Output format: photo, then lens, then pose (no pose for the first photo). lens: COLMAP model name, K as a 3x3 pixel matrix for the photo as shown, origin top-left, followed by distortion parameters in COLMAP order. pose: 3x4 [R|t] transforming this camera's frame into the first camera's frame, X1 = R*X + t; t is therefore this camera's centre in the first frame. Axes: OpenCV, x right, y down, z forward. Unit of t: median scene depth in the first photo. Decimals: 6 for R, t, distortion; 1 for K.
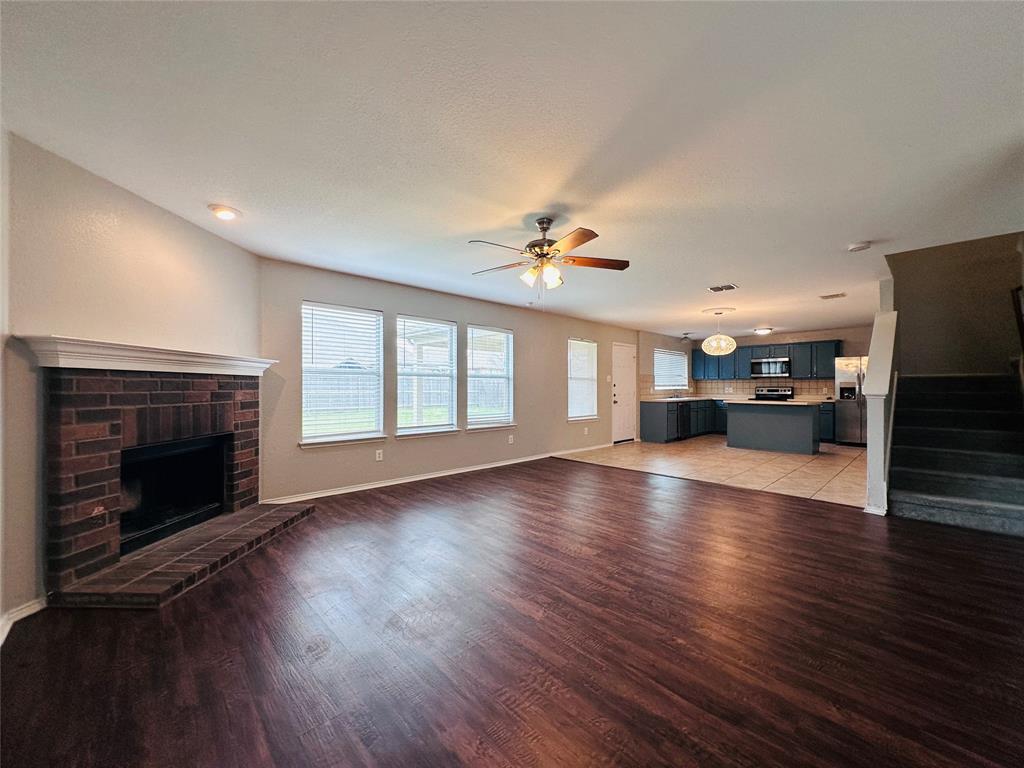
lens RADIAL K [[407.8, 0, 513.3], [0, 407.8, 388.0], [0, 0, 1]] dist [0.002395, 0.000191]
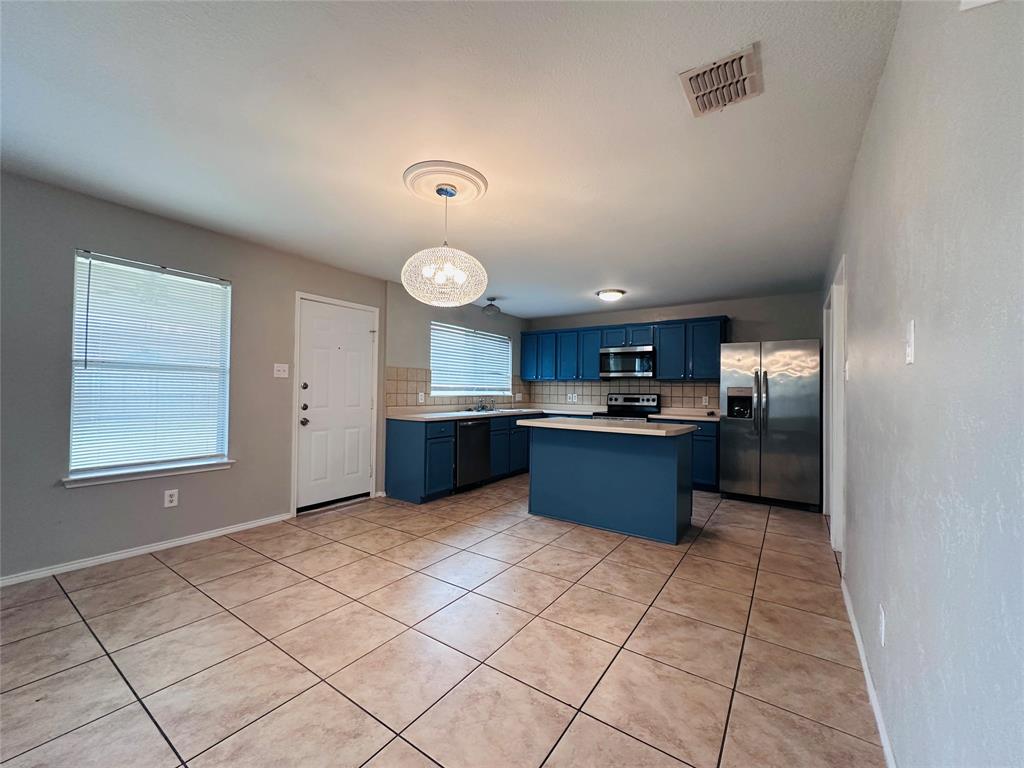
lens RADIAL K [[407.8, 0, 512.4], [0, 407.8, 386.5], [0, 0, 1]] dist [0.002395, 0.000191]
pose [[0.980194, 0.016580, 0.197344, 0.356089], [-0.013856, 0.999789, -0.015177, -0.002039], [-0.197554, 0.012142, 0.980217, 0.453965]]
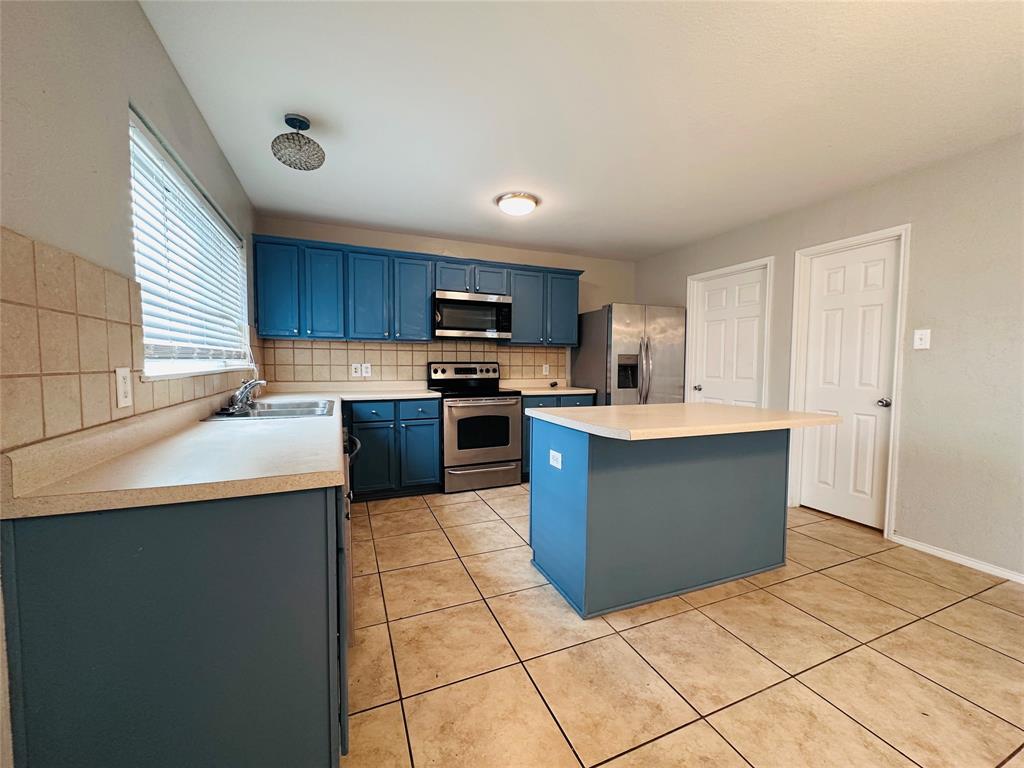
lens RADIAL K [[407.8, 0, 511.0], [0, 407.8, 383.9], [0, 0, 1]] dist [0.002395, 0.000191]
pose [[0.359201, -0.046892, 0.932082, 0.261408], [-0.003600, 0.998660, 0.051628, -0.002556], [-0.933253, -0.021900, 0.358551, 0.844152]]
